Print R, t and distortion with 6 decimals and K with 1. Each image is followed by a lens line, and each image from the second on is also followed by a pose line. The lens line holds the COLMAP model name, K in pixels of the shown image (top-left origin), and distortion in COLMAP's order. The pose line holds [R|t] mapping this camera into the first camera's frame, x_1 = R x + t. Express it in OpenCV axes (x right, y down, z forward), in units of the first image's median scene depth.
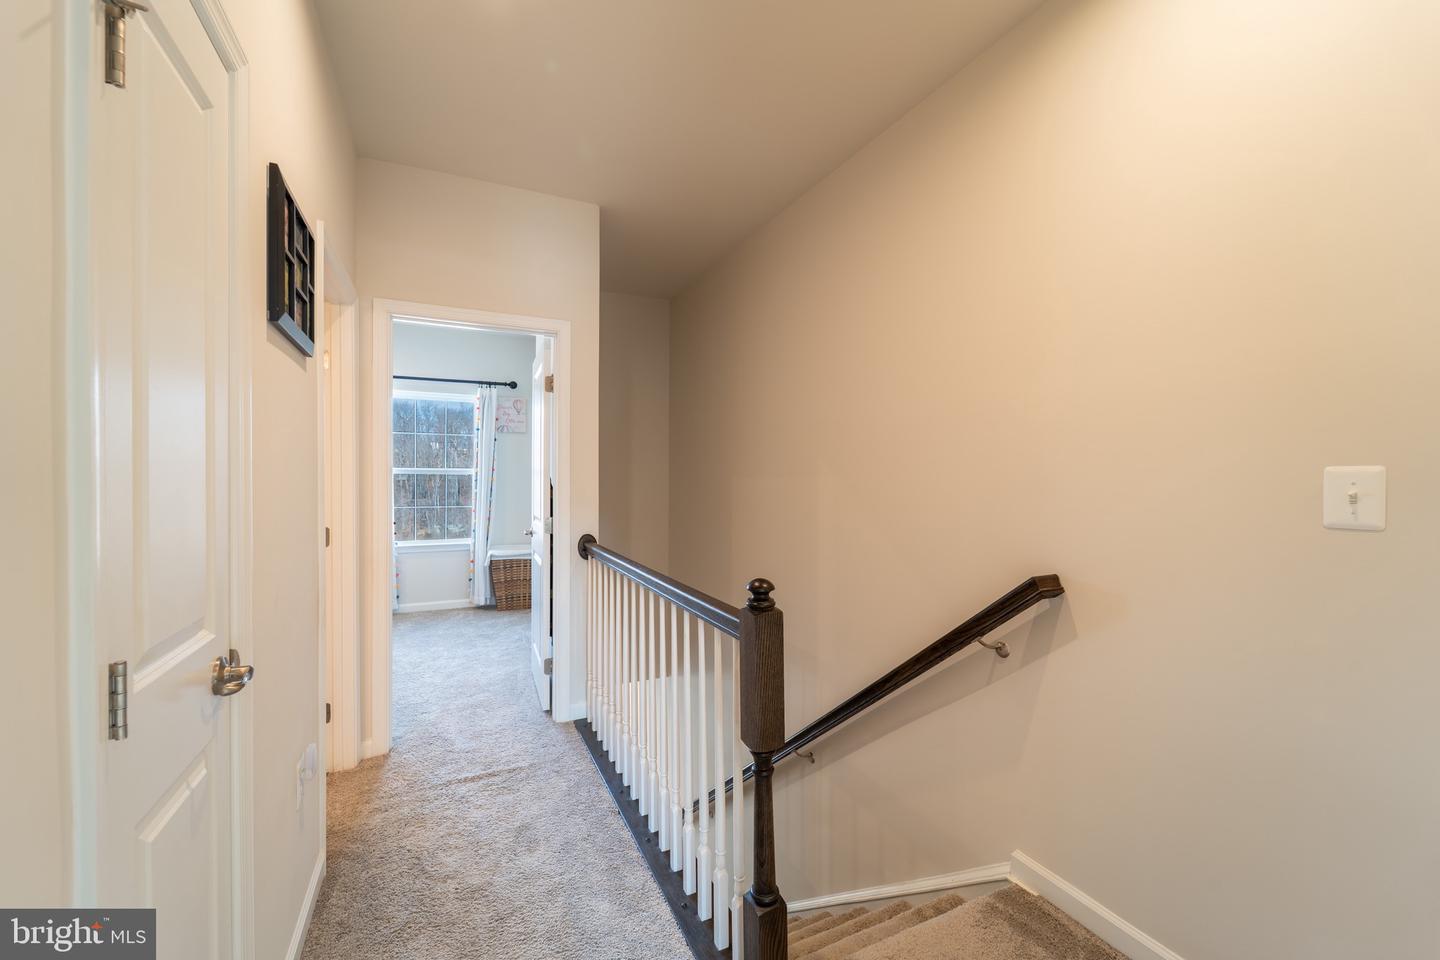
lens RADIAL K [[574.7, 0, 723.7], [0, 574.7, 478.7], [0, 0, 1]] dist [0.001753, 0.000178]
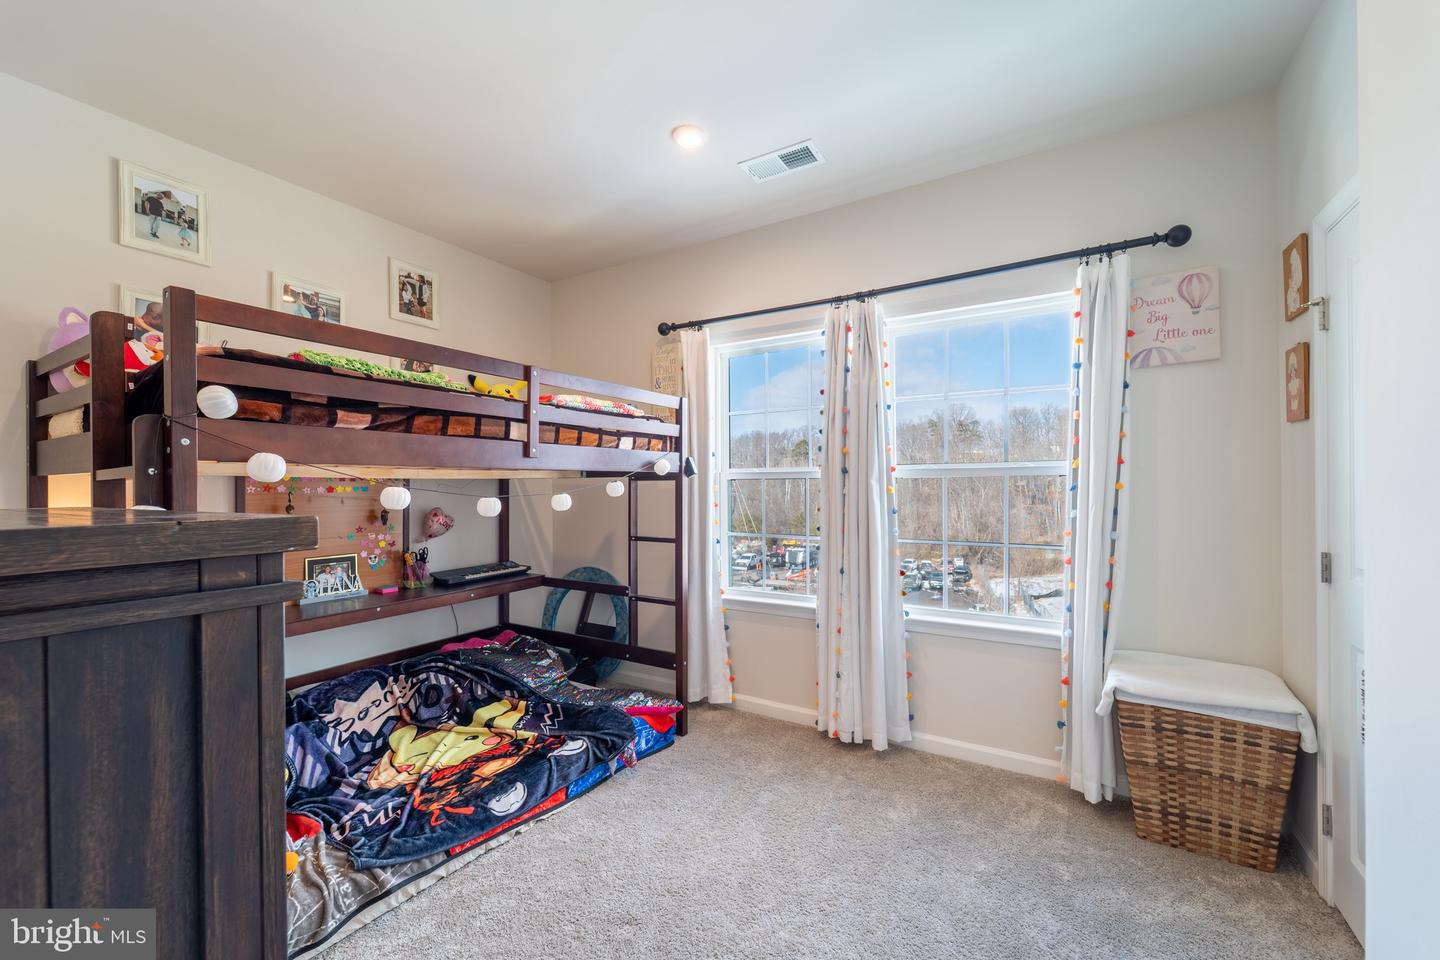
lens RADIAL K [[574.7, 0, 723.3], [0, 574.7, 484.0], [0, 0, 1]] dist [0.001753, 0.000178]
pose [[0.547846, -0.005785, -0.836559, -0.219782], [0.006018, 0.999977, -0.002974, -0.000792], [0.836557, -0.003405, 0.547869, 0.554910]]
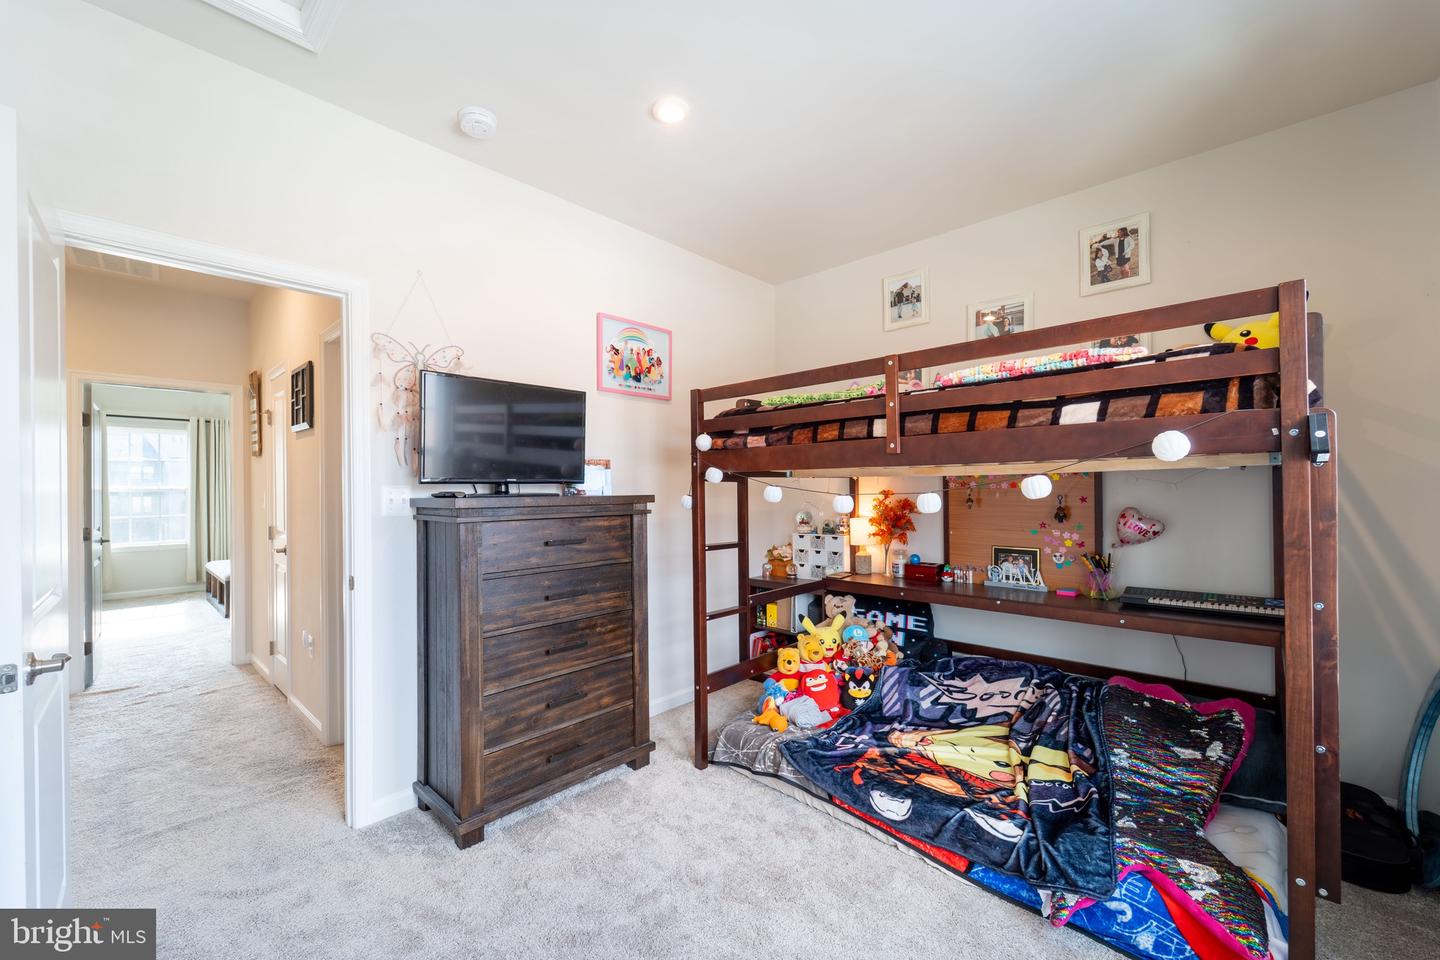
lens RADIAL K [[574.7, 0, 719.0], [0, 574.7, 484.1], [0, 0, 1]] dist [0.001753, 0.000178]
pose [[-0.933149, 0.008652, -0.359385, -0.464841], [0.010926, 0.999931, -0.004298, -0.001350], [0.359323, -0.007938, -0.933179, 1.160469]]
